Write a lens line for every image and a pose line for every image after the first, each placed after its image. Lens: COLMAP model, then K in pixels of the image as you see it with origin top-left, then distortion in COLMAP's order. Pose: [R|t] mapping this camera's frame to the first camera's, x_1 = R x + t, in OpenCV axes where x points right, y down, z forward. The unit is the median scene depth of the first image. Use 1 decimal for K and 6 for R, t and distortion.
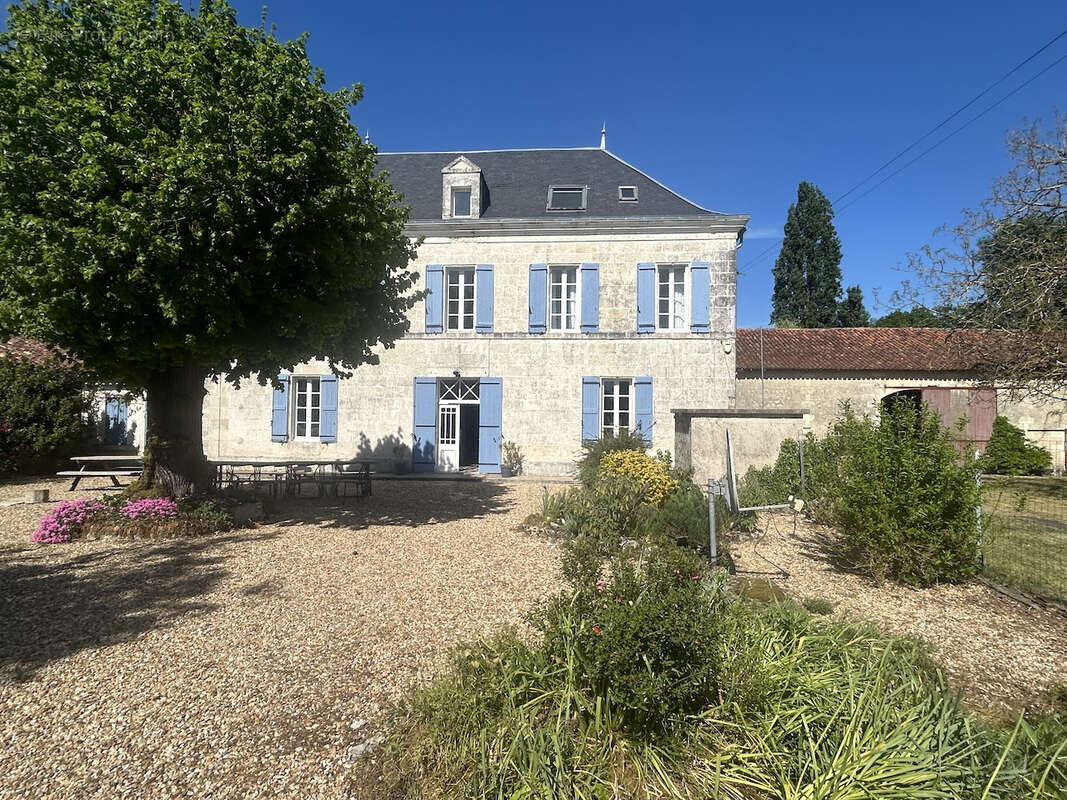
lens RADIAL K [[607.0, 0, 530.1], [0, 607.0, 406.7], [0, 0, 1]] dist [-0.003743, 0.009821]
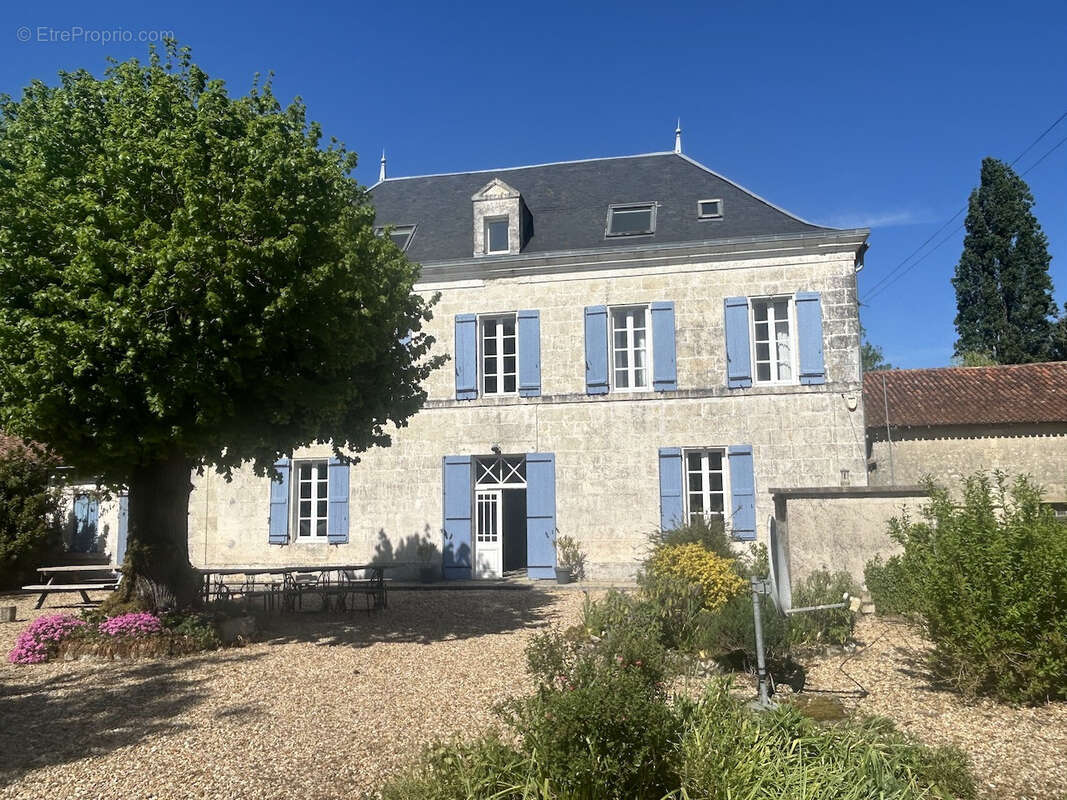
lens RADIAL K [[866.3, 0, 530.8], [0, 866.3, 399.7], [0, 0, 1]] dist [0.010809, -0.012560]
pose [[0.992801, -0.042018, -0.112164, 0.051838], [0.030669, 0.994408, -0.101054, -0.005060], [0.115783, 0.096887, 0.988538, -0.104060]]
